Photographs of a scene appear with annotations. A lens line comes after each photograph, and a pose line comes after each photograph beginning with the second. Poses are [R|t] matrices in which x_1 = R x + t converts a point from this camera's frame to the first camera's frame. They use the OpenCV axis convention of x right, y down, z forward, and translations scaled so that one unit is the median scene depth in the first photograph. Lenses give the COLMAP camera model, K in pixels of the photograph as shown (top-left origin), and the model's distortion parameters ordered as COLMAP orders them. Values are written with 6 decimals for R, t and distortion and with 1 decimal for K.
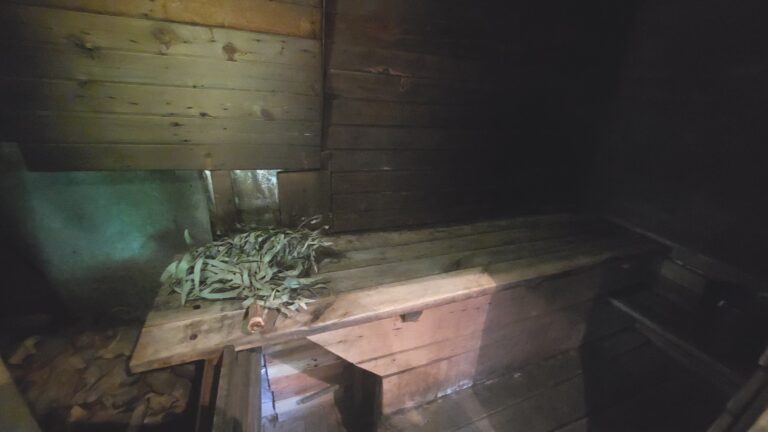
lens RADIAL K [[306.5, 0, 381.1], [0, 306.5, 210.5], [0, 0, 1]] dist [-0.021159, -0.000175]
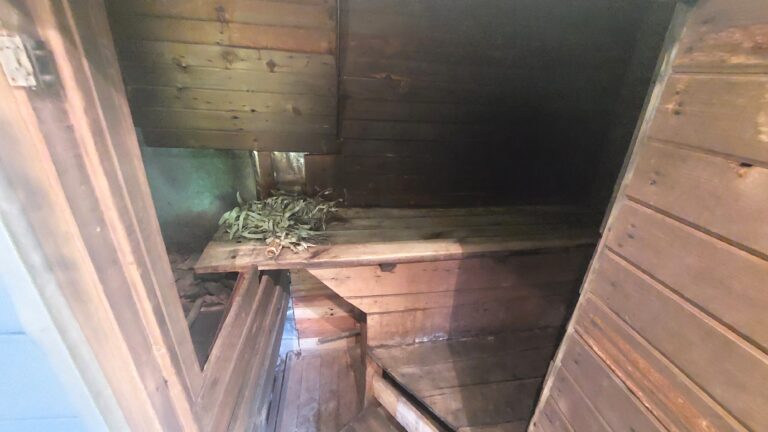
lens RADIAL K [[306.5, 0, 381.1], [0, 306.5, 210.5], [0, 0, 1]] dist [-0.021159, -0.000175]
pose [[0.979842, 0.067820, -0.187909, 0.275269], [-0.064947, 0.997659, 0.021410, 0.072939], [0.188921, -0.008774, 0.981953, -0.262914]]
